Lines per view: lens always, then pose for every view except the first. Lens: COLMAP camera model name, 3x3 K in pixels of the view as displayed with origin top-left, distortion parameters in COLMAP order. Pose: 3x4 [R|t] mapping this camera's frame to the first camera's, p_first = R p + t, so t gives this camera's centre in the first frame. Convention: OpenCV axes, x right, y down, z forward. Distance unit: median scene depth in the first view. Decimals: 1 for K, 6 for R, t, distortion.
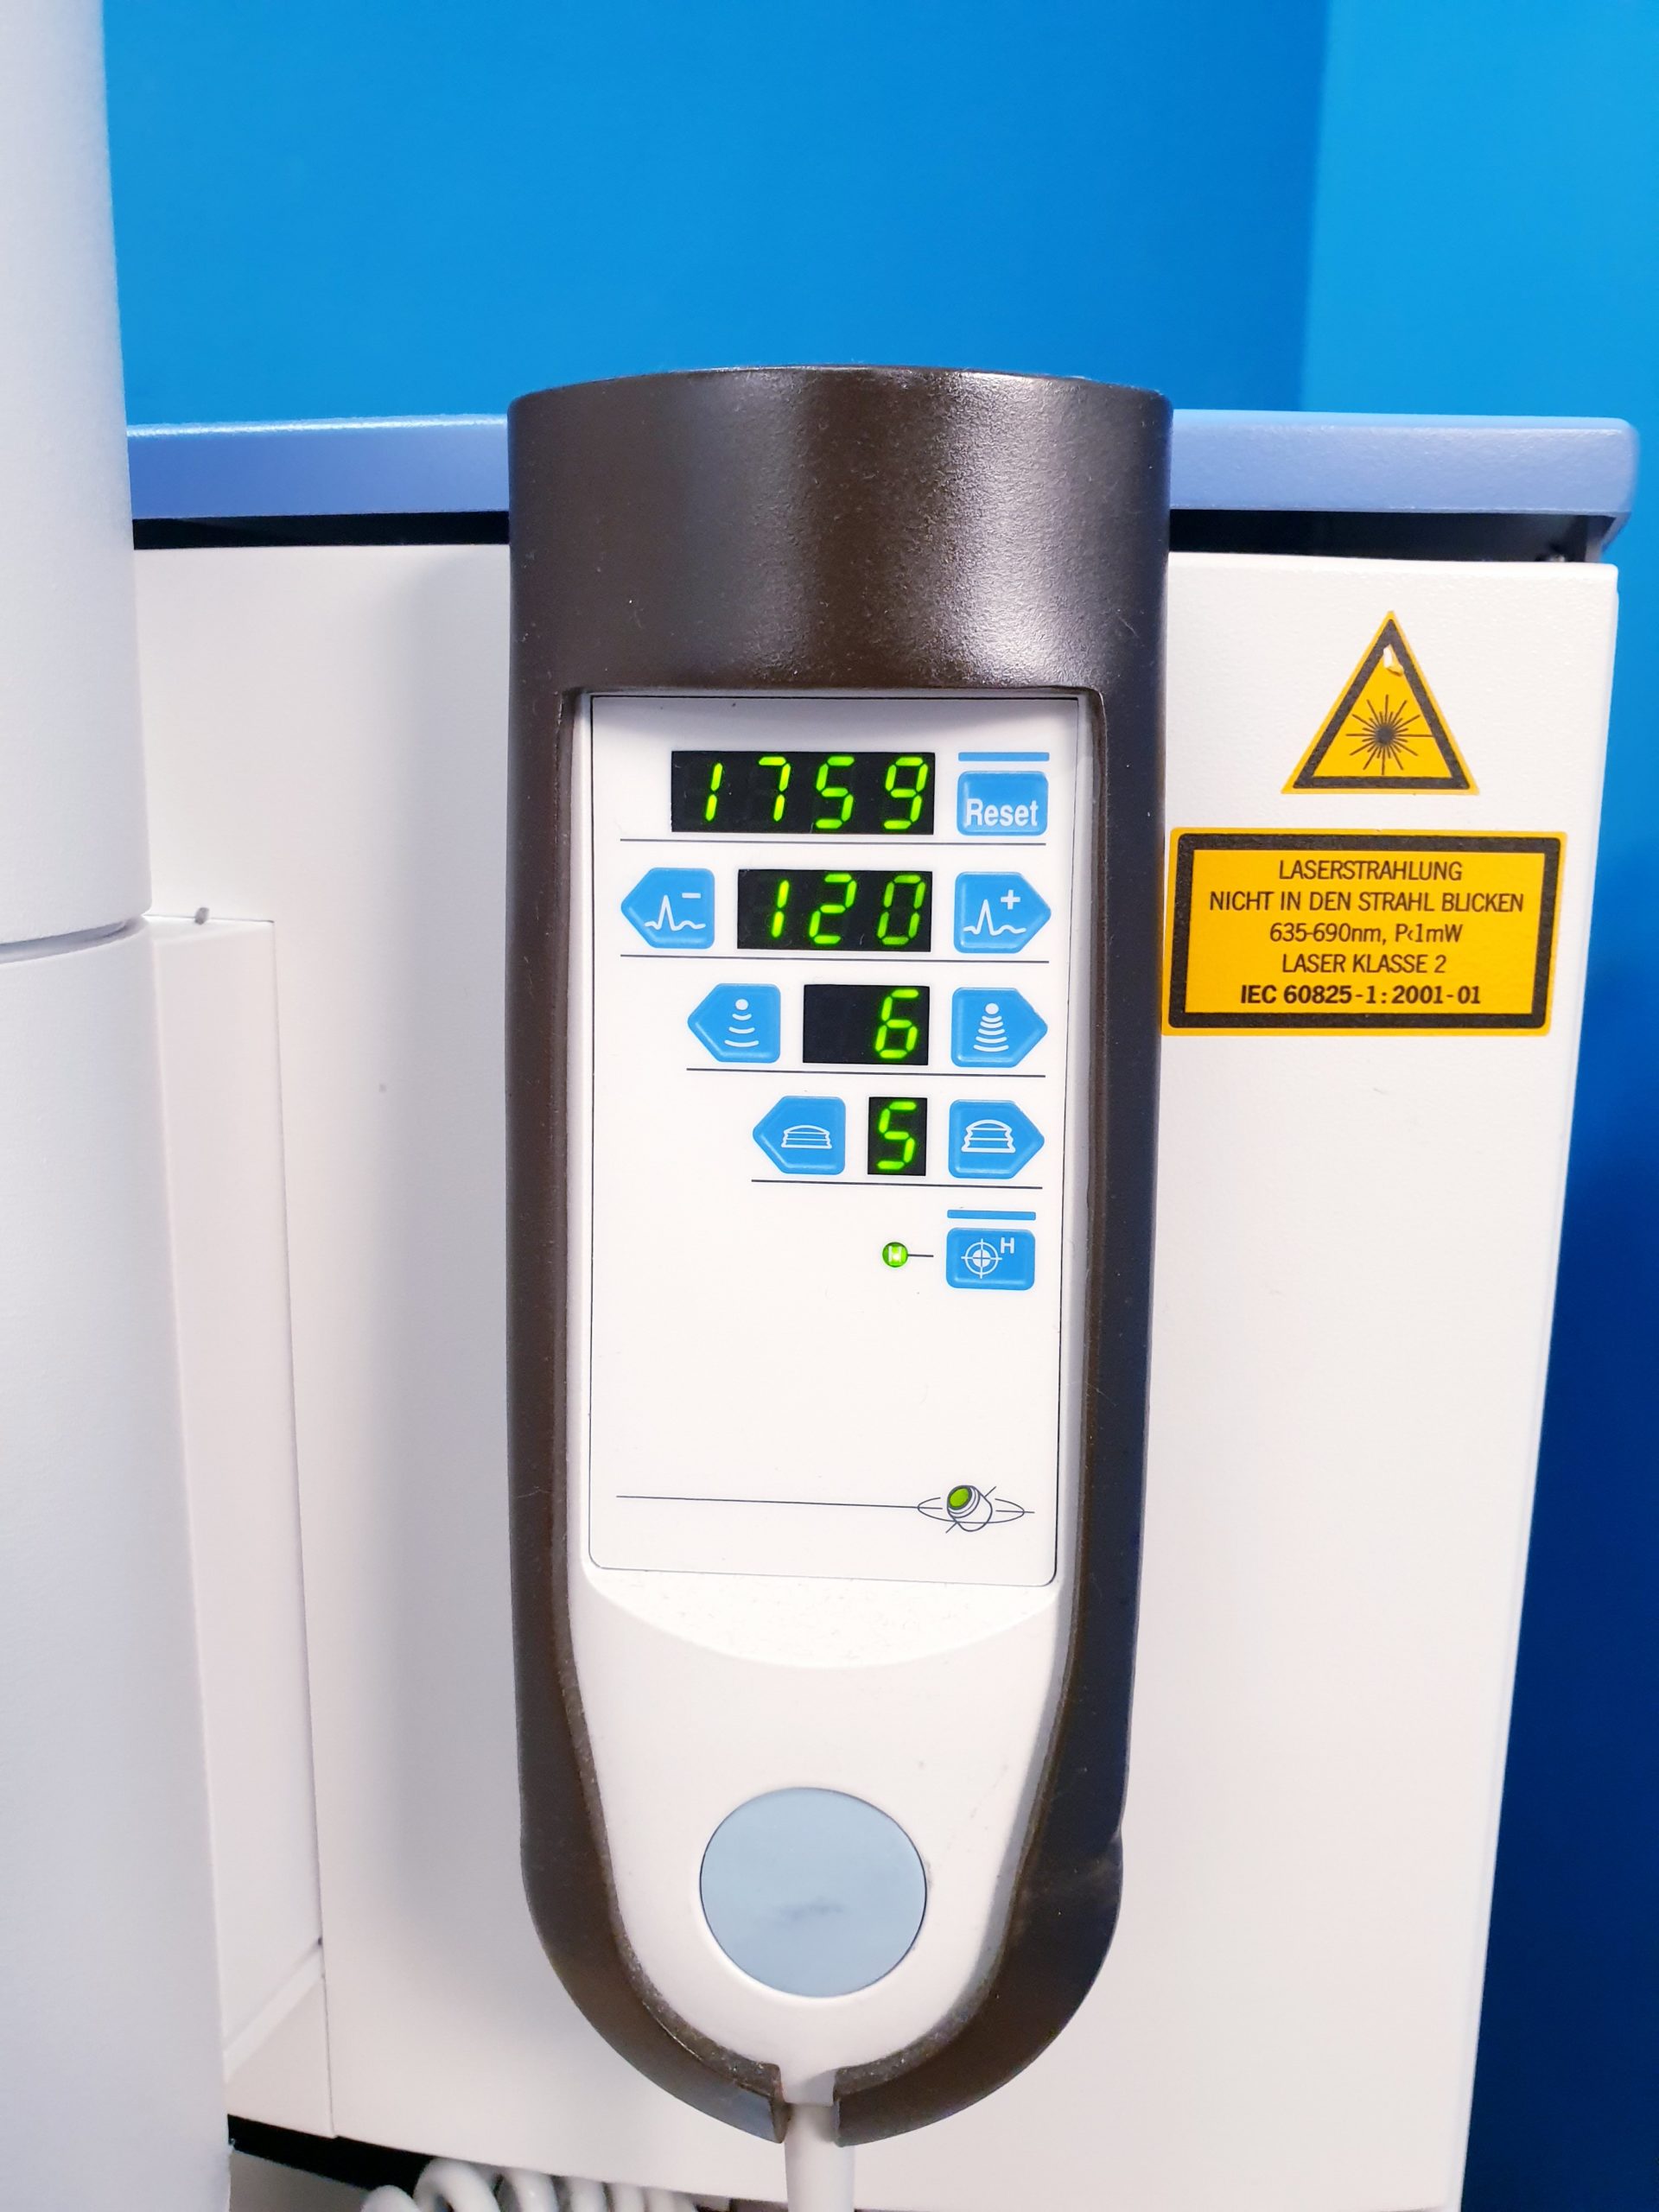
lens RADIAL K [[1856.0, 0, 962.3], [0, 1856.0, 1103.5], [0, 0, 1]] dist [0.015025, 0.003687]
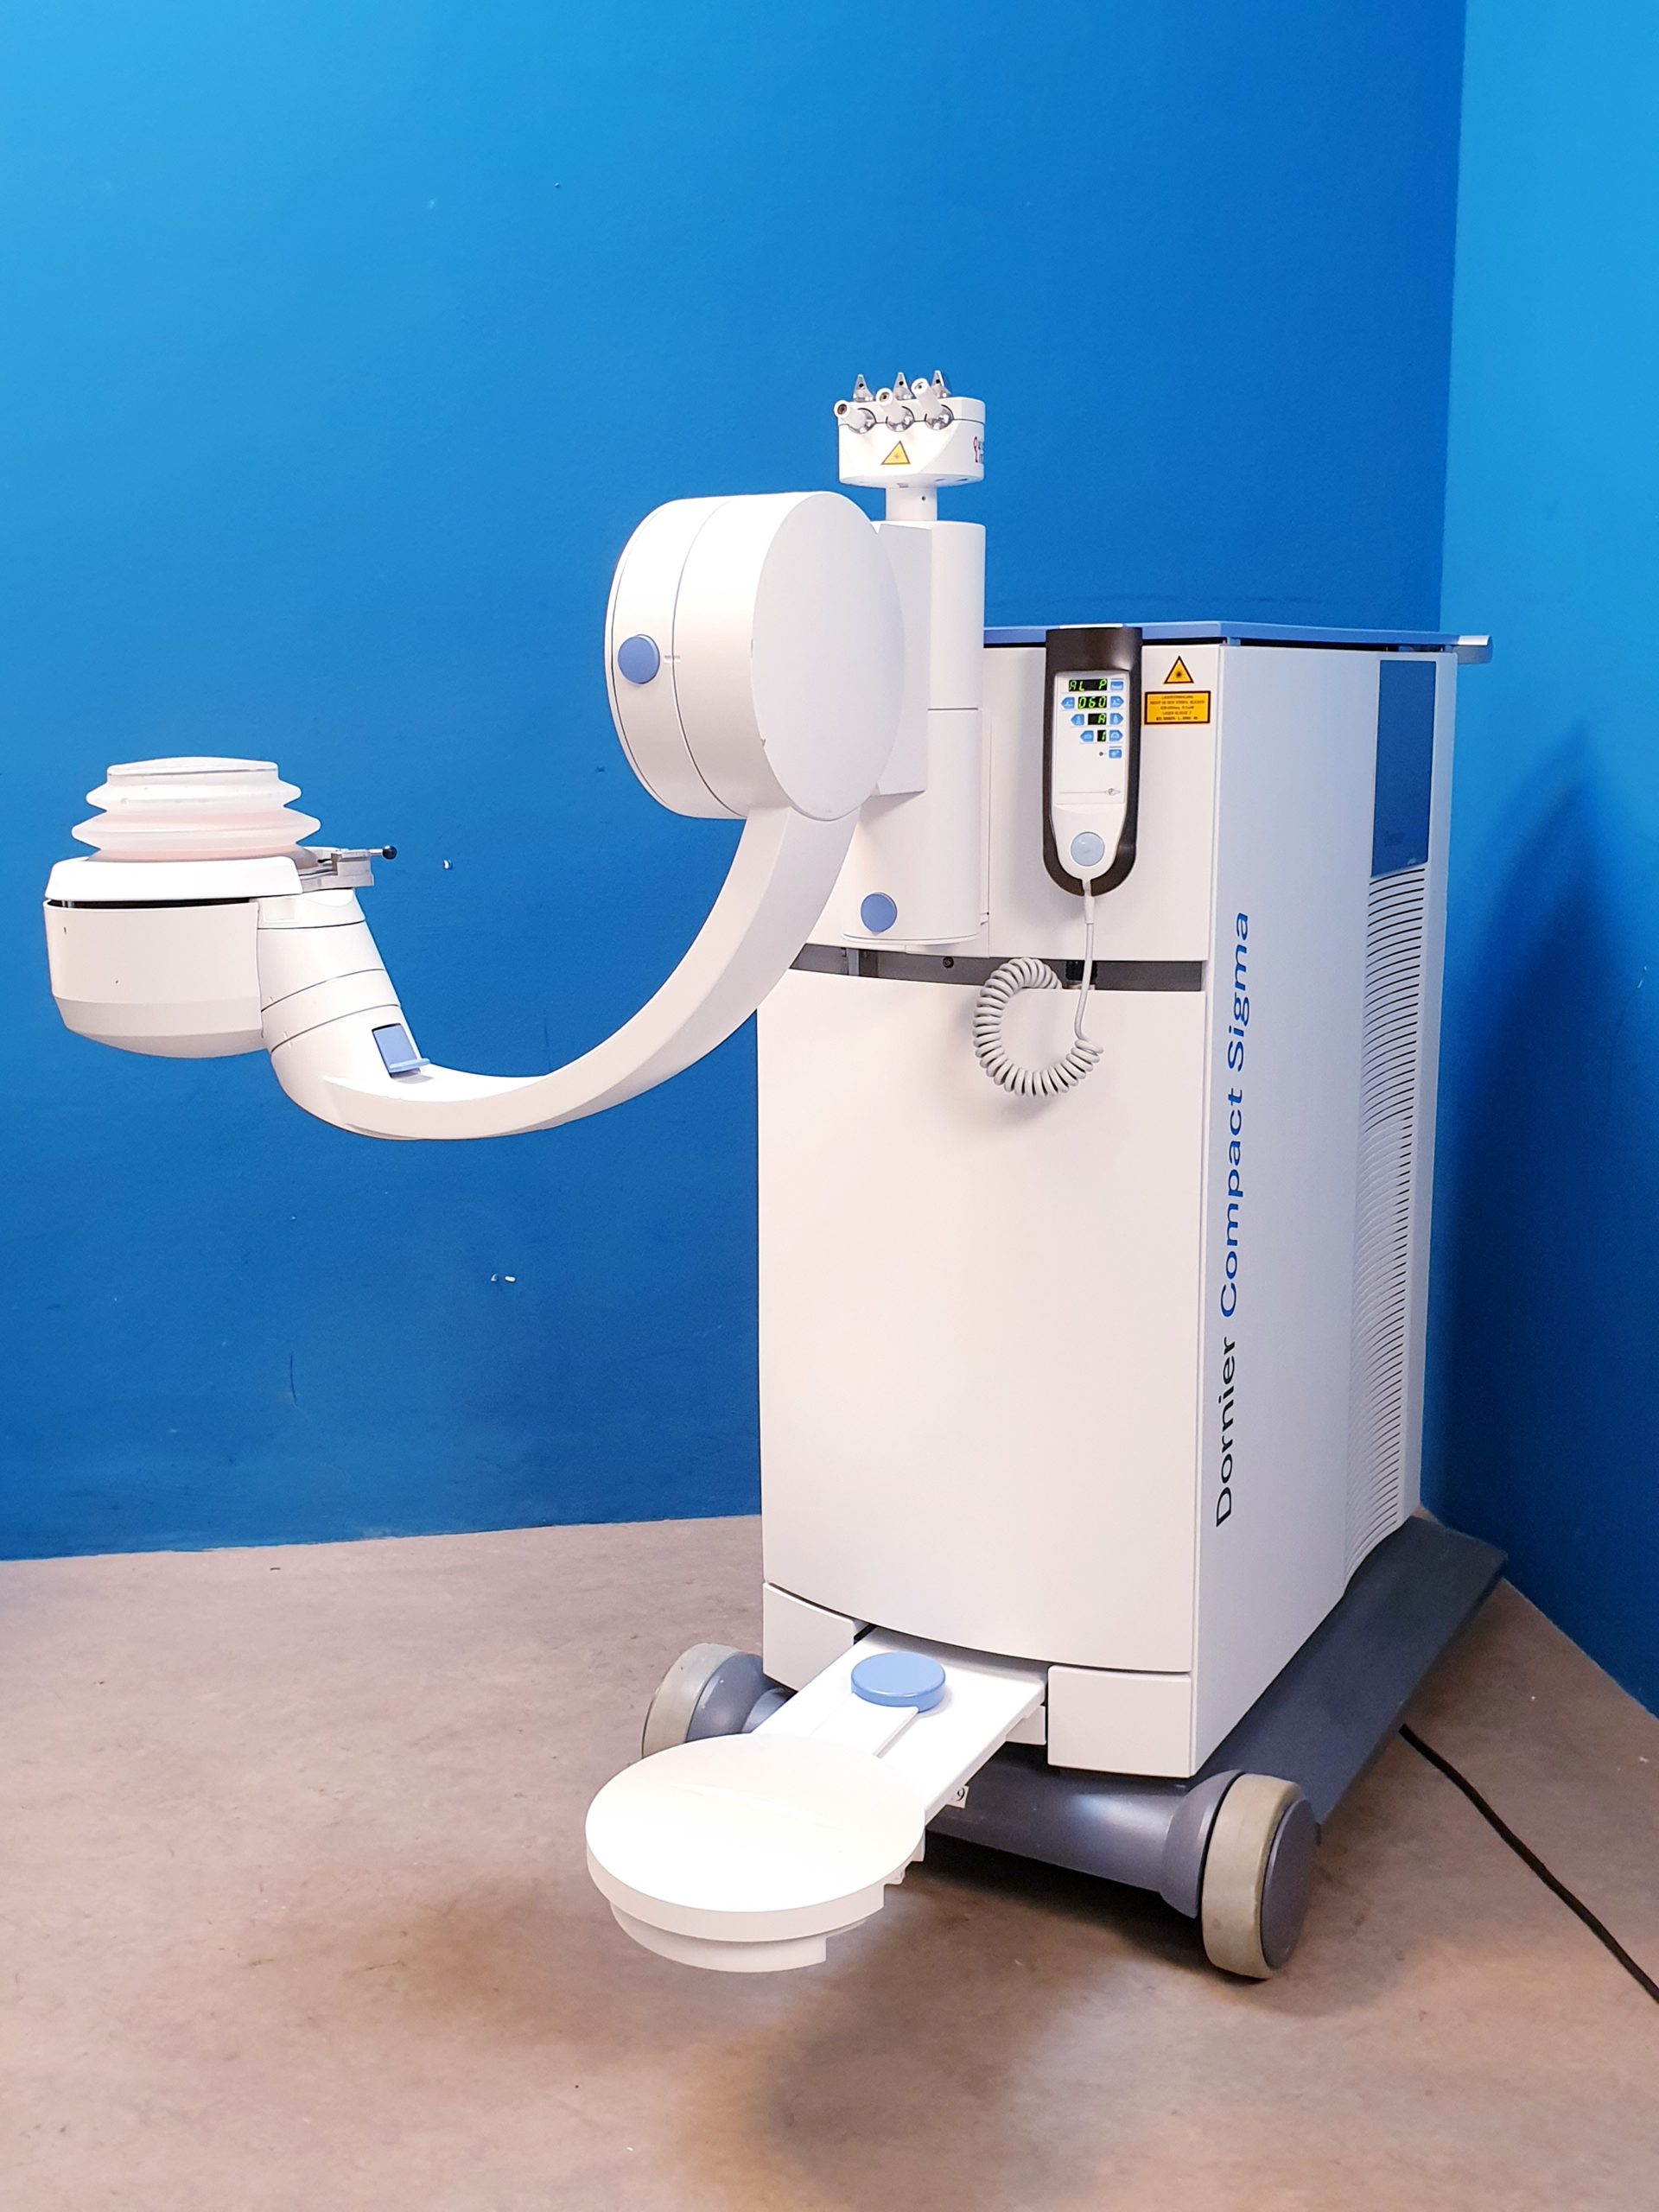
lens RADIAL K [[2234.6, 0, 867.1], [0, 2234.6, 1086.3], [0, 0, 1]] dist [0.051340, -0.088551]
pose [[0.991860, -0.002893, -0.127298, 0.151624], [0.000193, 0.999775, -0.021220, 1.464178], [0.127331, 0.021023, 0.991638, -7.150248]]
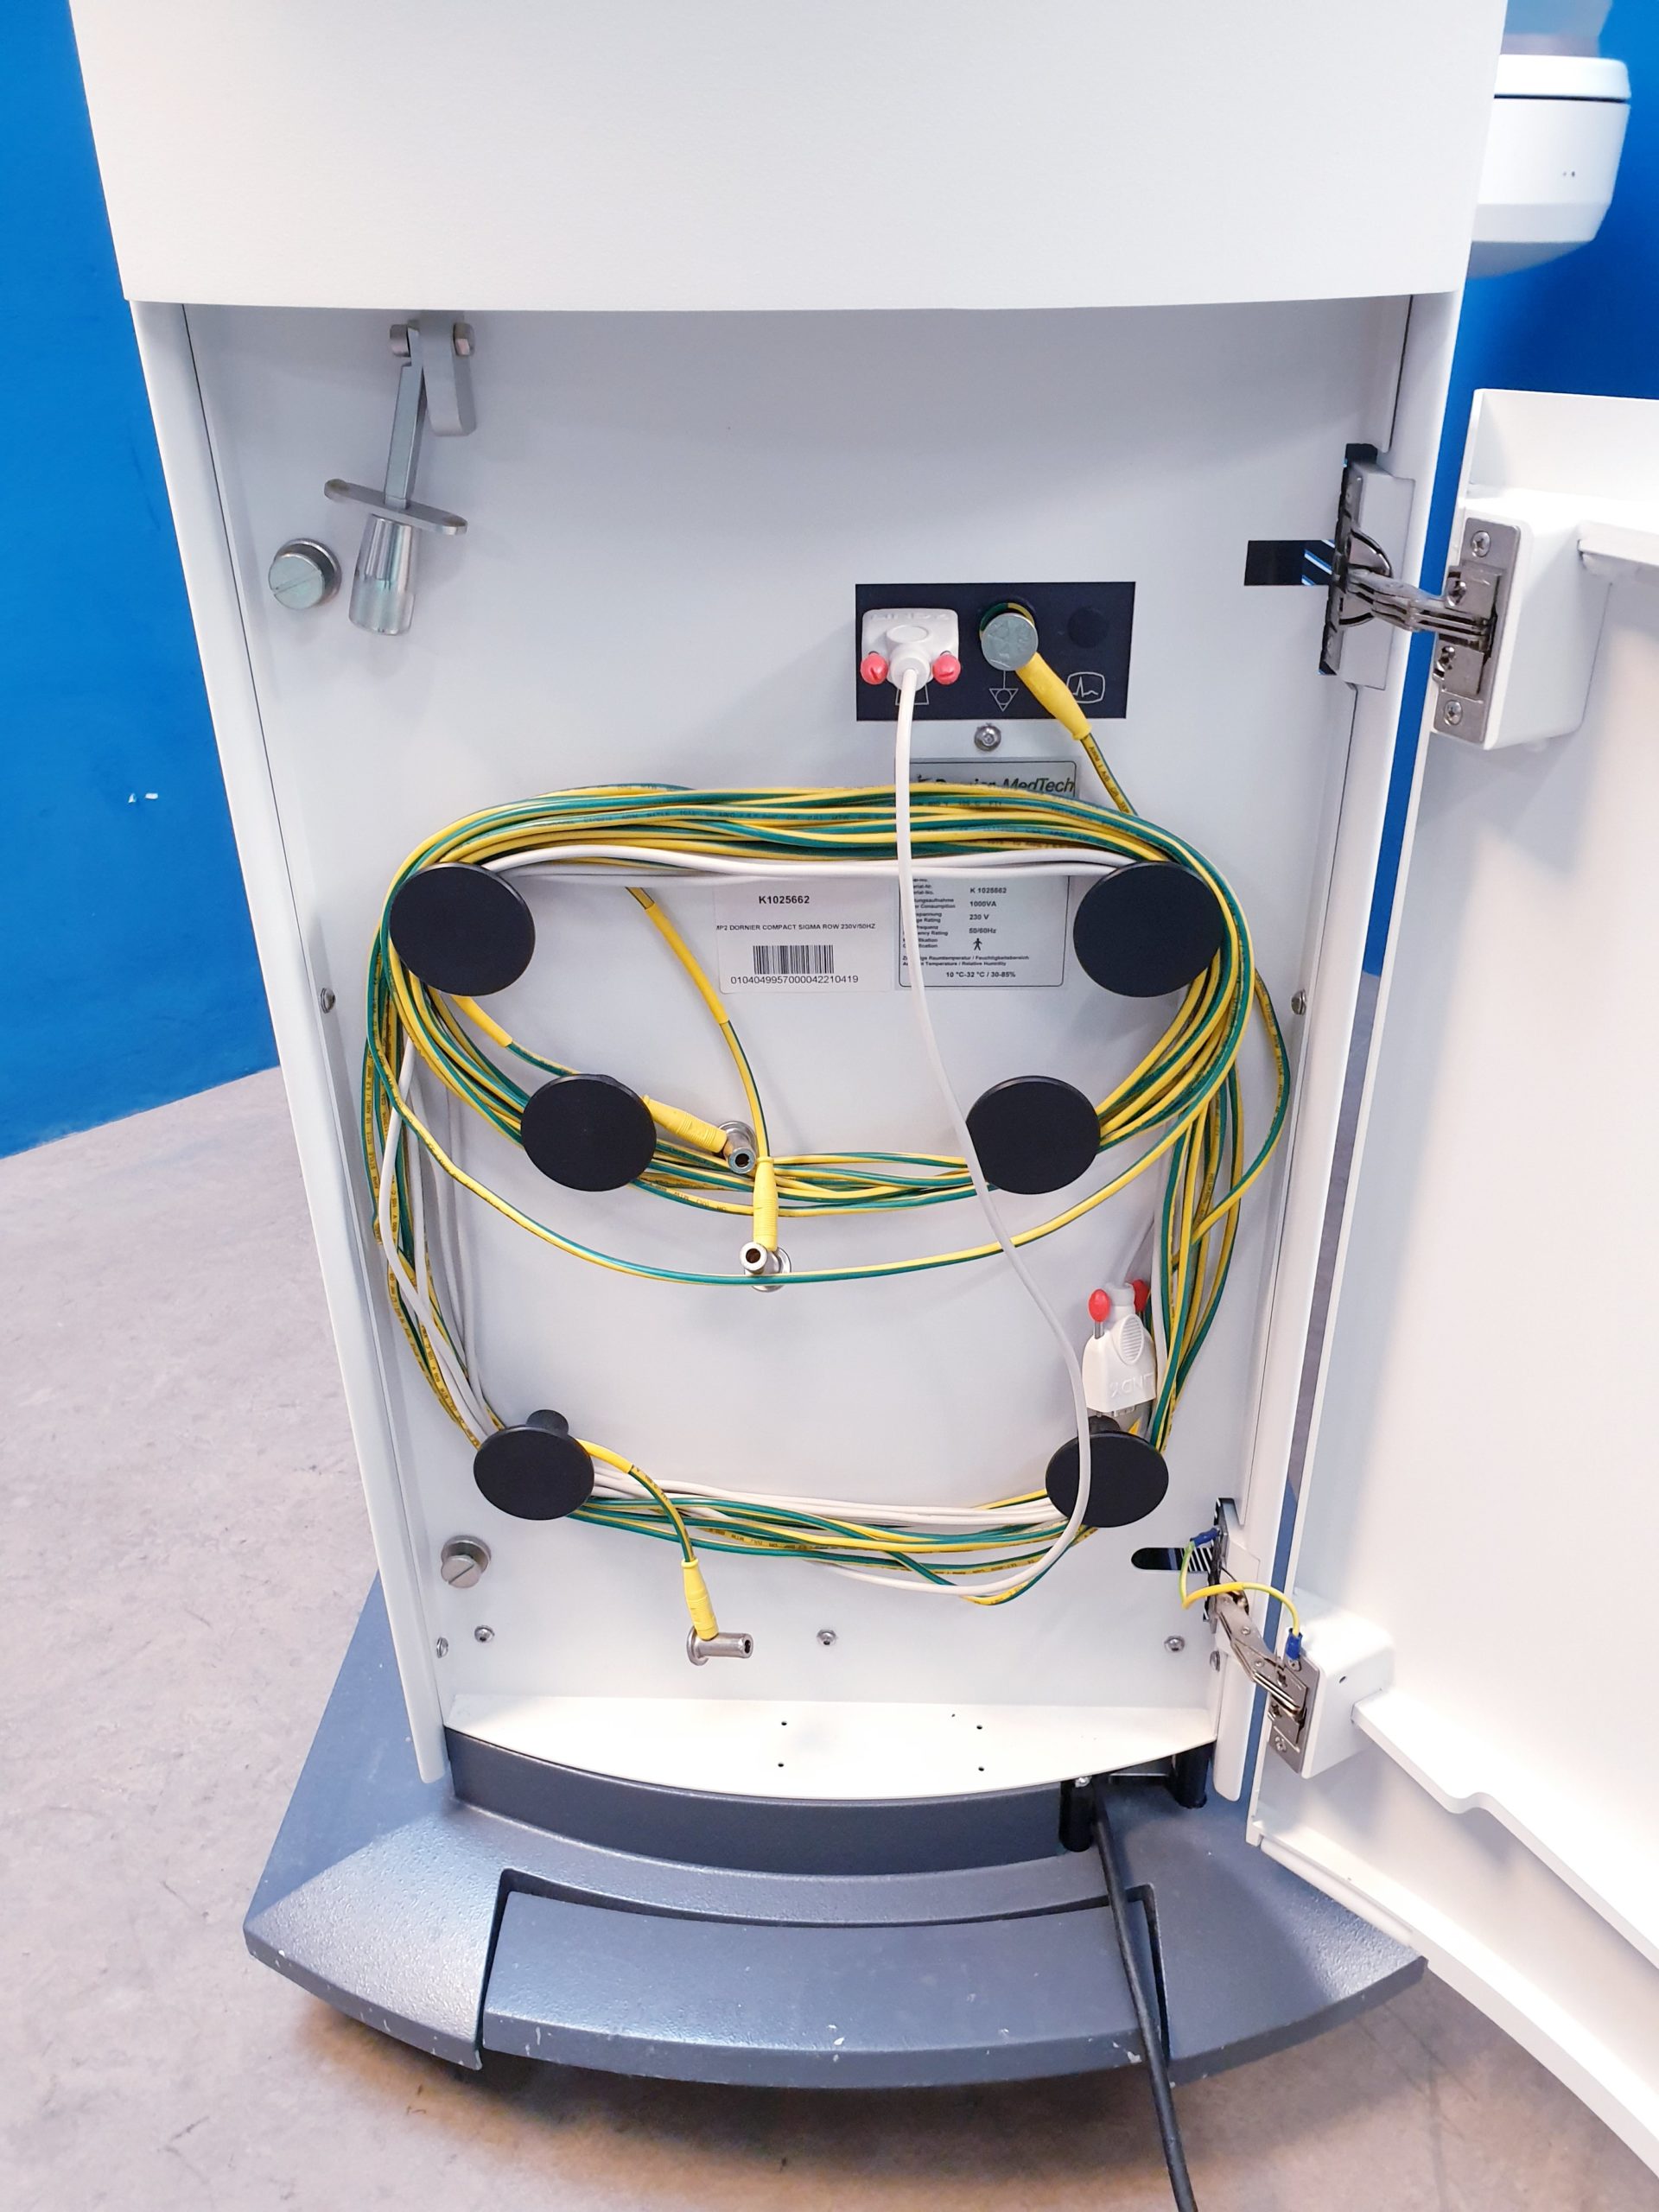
lens RADIAL K [[1701.9, 0, 825.3], [0, 1701.9, 1110.2], [0, 0, 1]] dist [0.032928, -0.040373]
pose [[0.919673, -0.232003, 0.316822, -3.605348], [0.121917, 0.935635, 0.331246, 1.409380], [-0.373280, -0.266012, 0.888763, -3.079610]]
